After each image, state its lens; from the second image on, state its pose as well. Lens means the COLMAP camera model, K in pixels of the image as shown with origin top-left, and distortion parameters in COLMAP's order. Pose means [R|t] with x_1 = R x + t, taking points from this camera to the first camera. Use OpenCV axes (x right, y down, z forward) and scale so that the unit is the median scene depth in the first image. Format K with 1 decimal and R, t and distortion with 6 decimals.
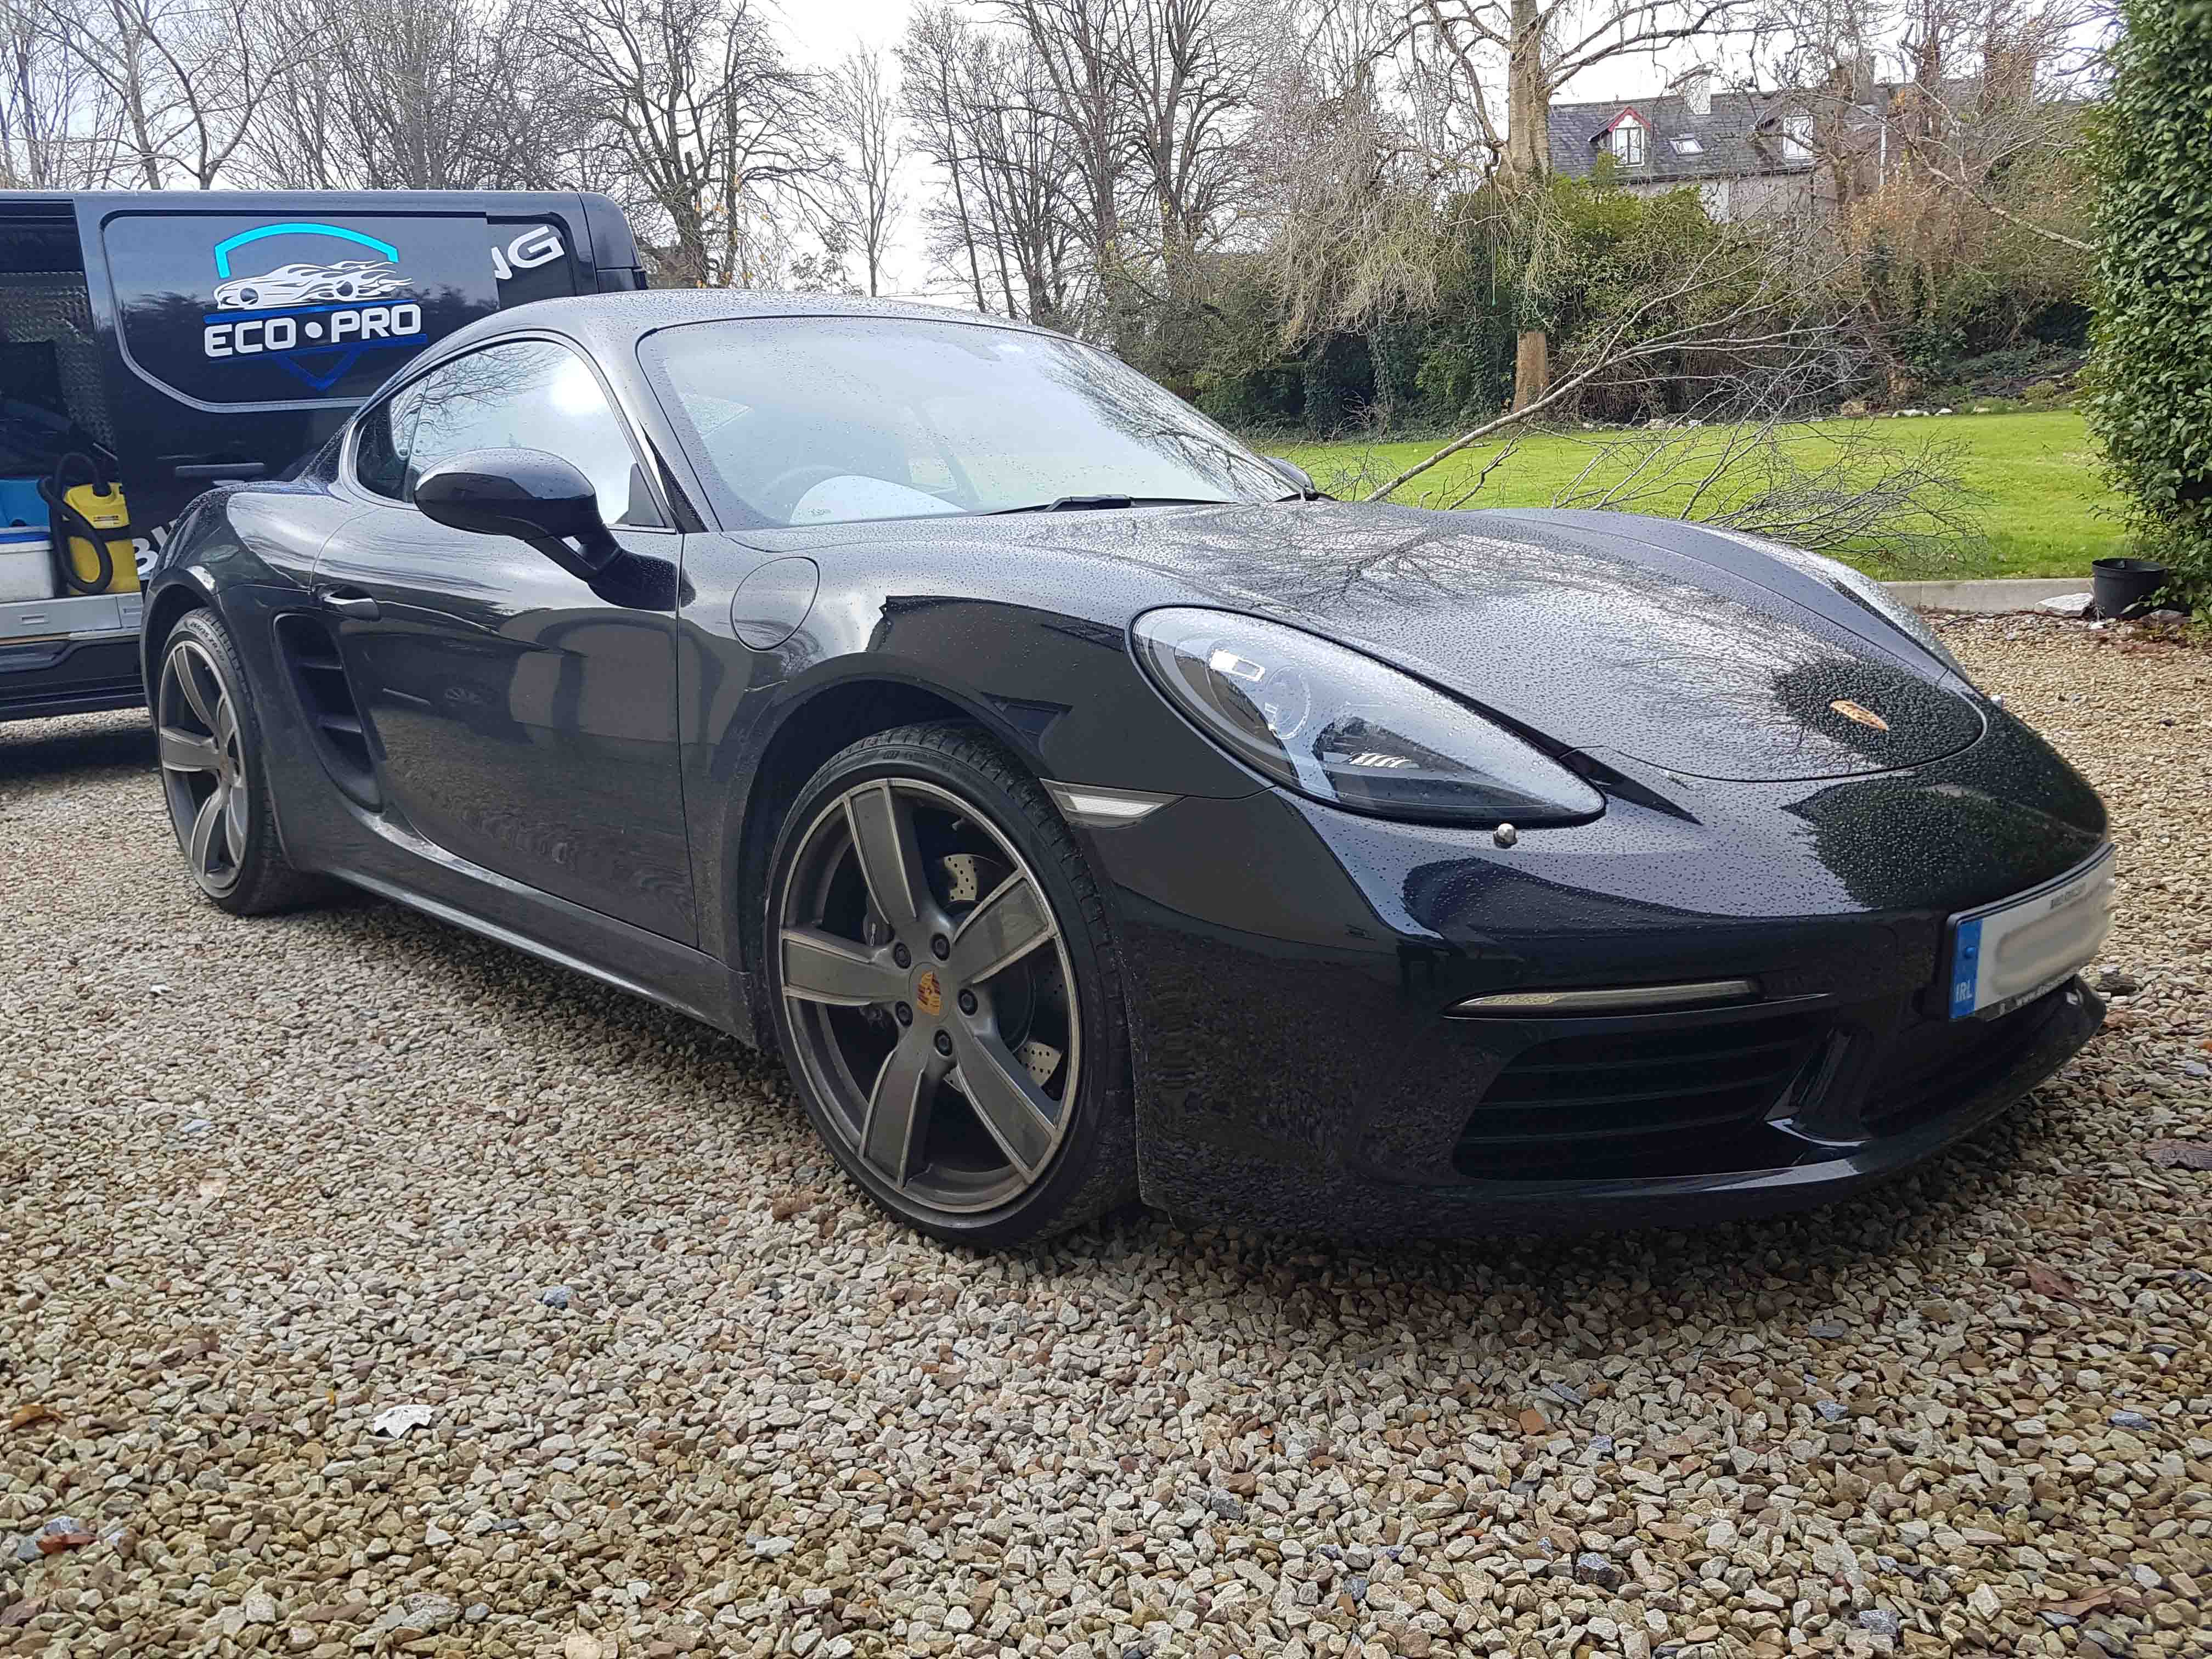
lens RADIAL K [[1704.2, 0, 1078.3], [0, 1704.2, 891.9], [0, 0, 1]] dist [0.088356, -0.136119]
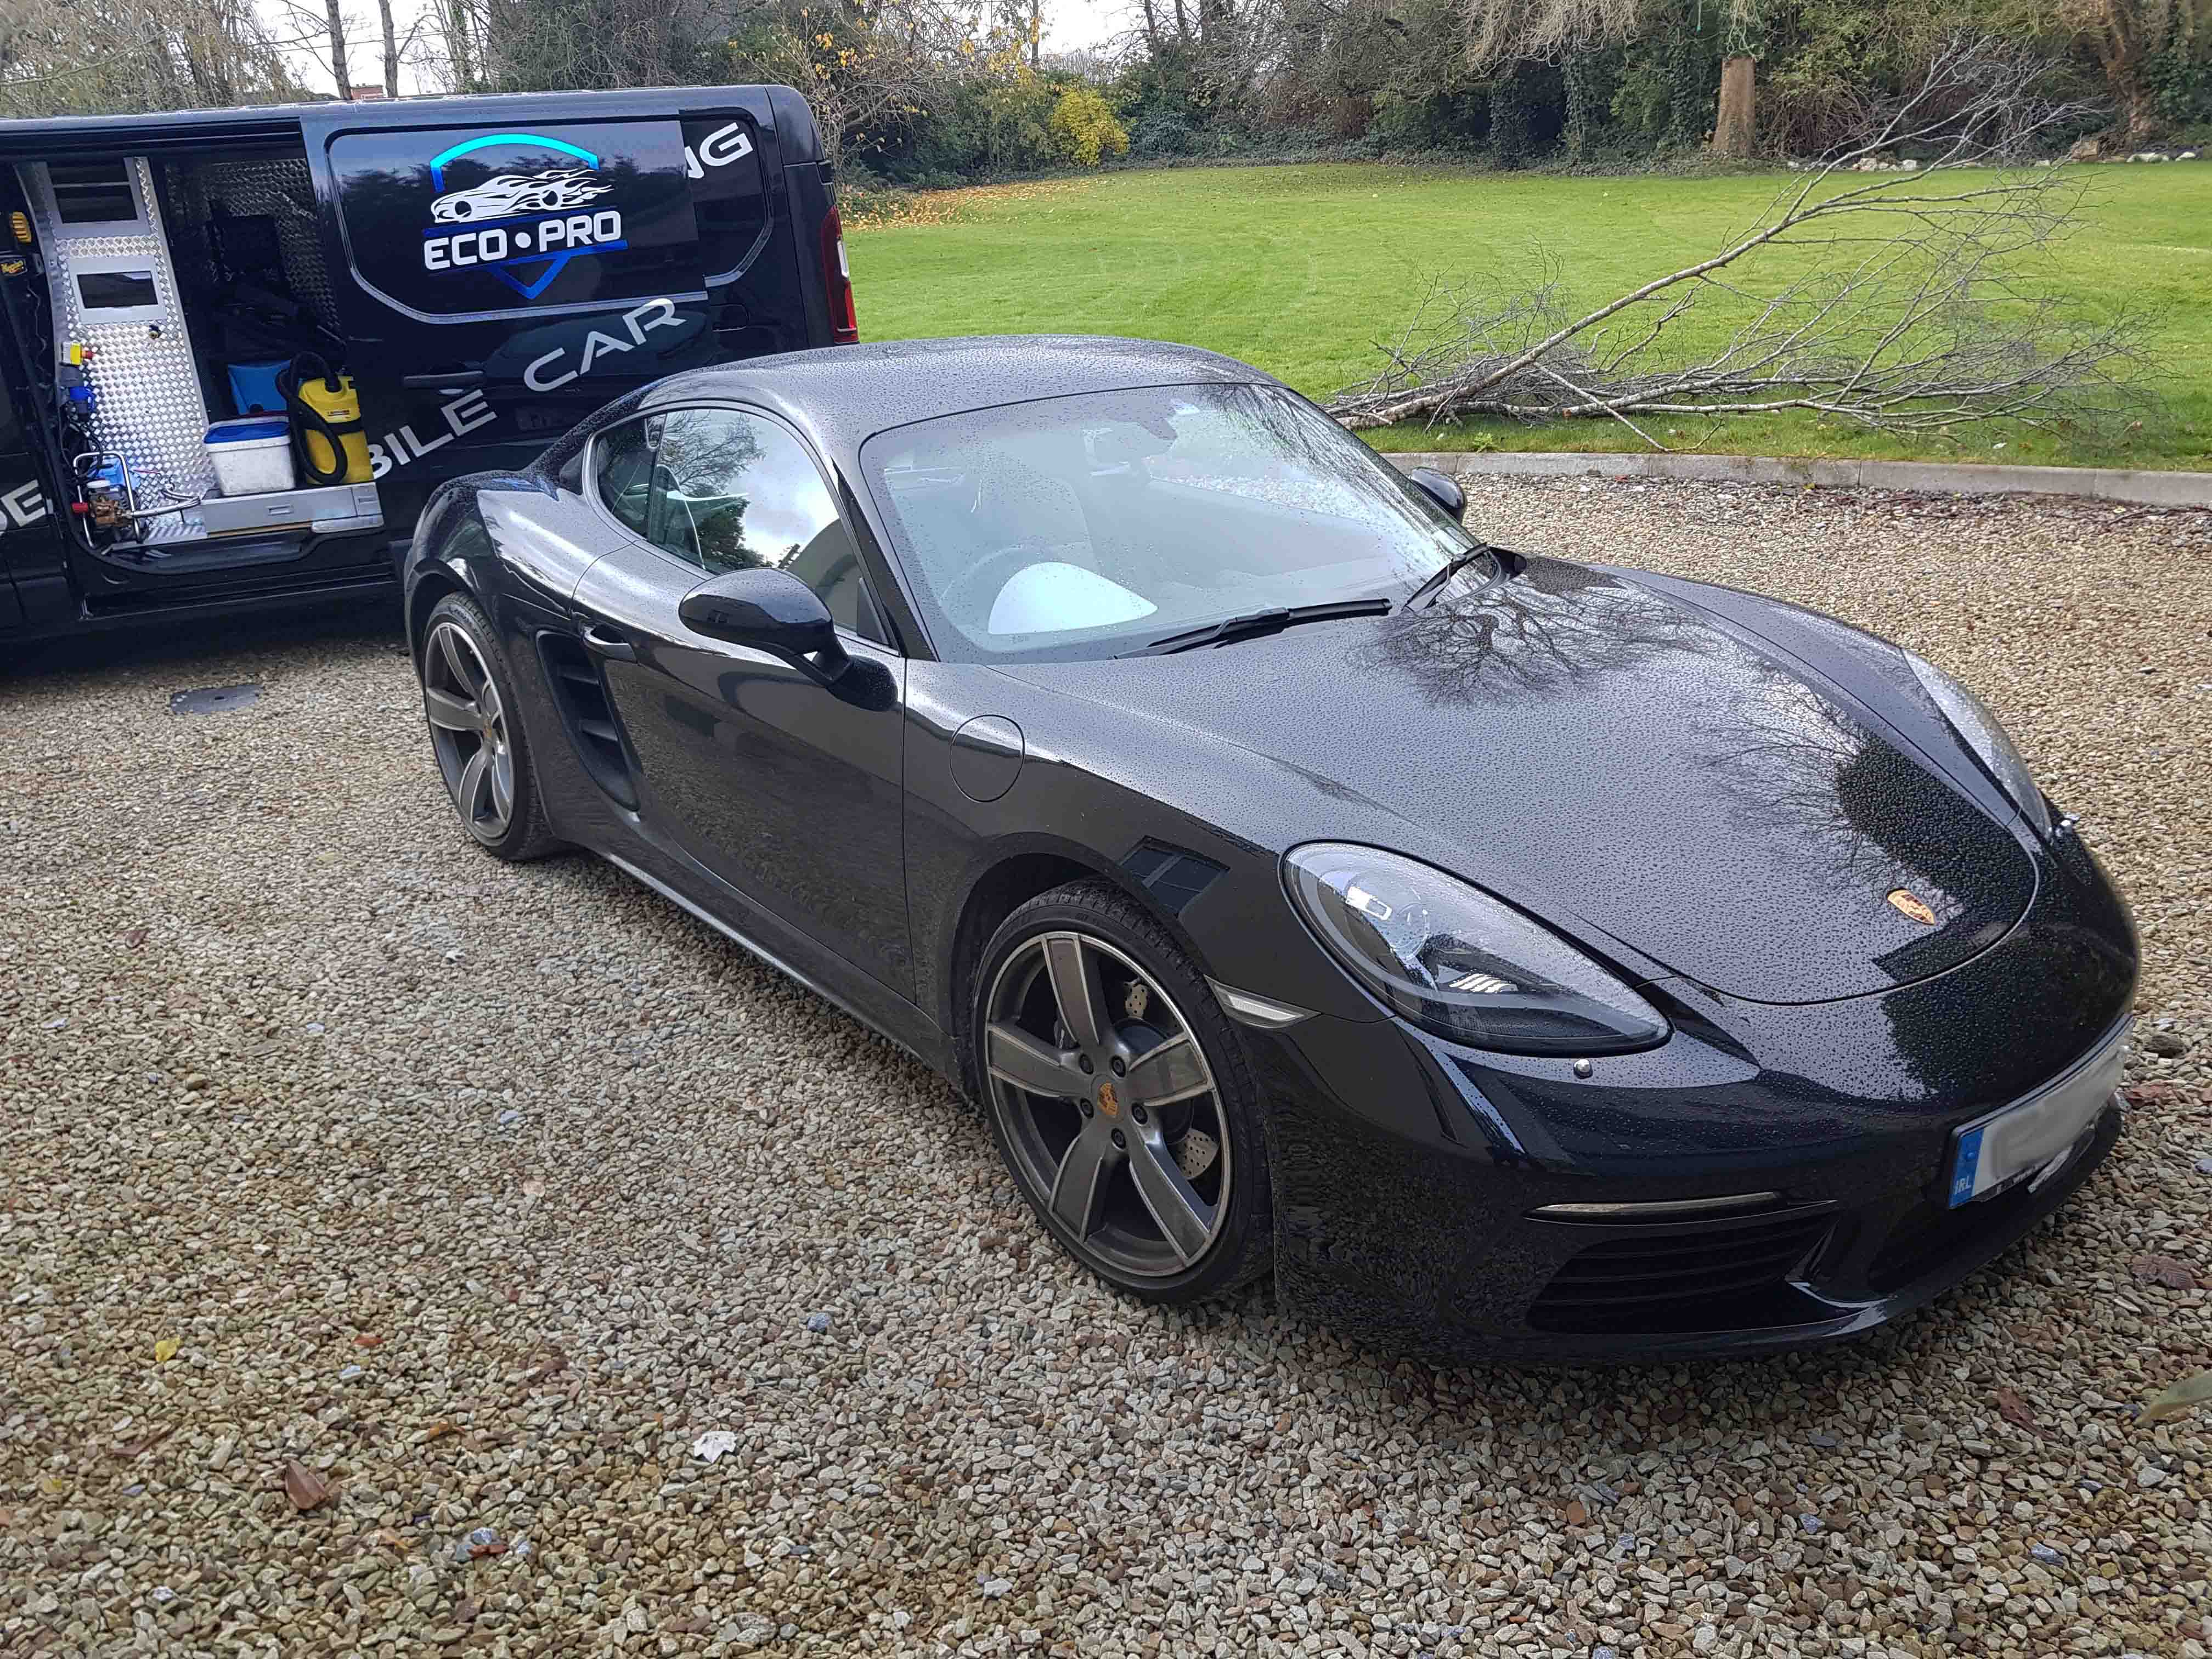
lens RADIAL K [[1687.9, 0, 1099.2], [0, 1687.9, 891.2], [0, 0, 1]] dist [0.104904, -0.152986]
pose [[0.996866, 0.029528, -0.073394, -0.009426], [-0.018176, 0.988401, 0.150776, -0.259862], [0.076994, -0.148970, 0.985840, -0.171870]]
